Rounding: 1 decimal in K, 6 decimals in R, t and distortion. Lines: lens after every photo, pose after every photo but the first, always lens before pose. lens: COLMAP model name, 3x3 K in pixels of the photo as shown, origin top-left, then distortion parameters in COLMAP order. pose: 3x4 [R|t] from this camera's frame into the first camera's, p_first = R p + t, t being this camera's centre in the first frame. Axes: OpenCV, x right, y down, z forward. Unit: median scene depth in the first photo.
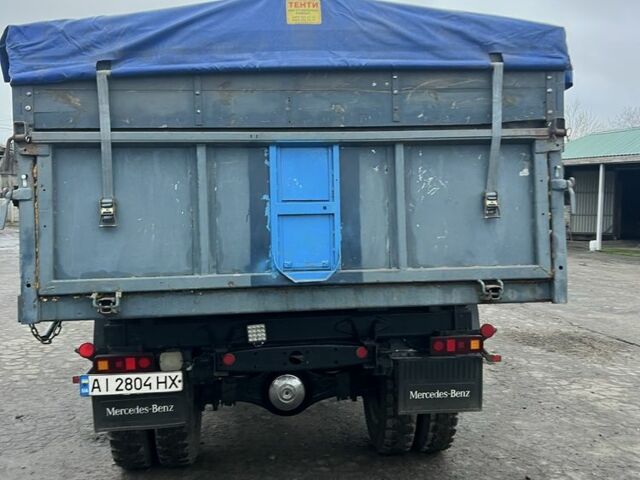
lens RADIAL K [[627.2, 0, 320.0], [0, 627.2, 240.0], [0, 0, 1]] dist [0.097061, -0.219159]
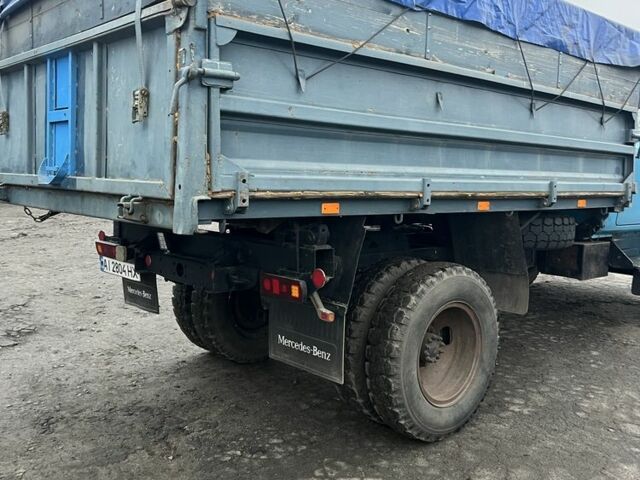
lens RADIAL K [[627.2, 0, 320.0], [0, 627.2, 240.0], [0, 0, 1]] dist [0.097061, -0.219159]
pose [[0.597496, 0.123252, -0.792343, 0.890486], [-0.056663, 0.992136, 0.111602, 0.010268], [0.799867, -0.021786, 0.599781, 0.552839]]
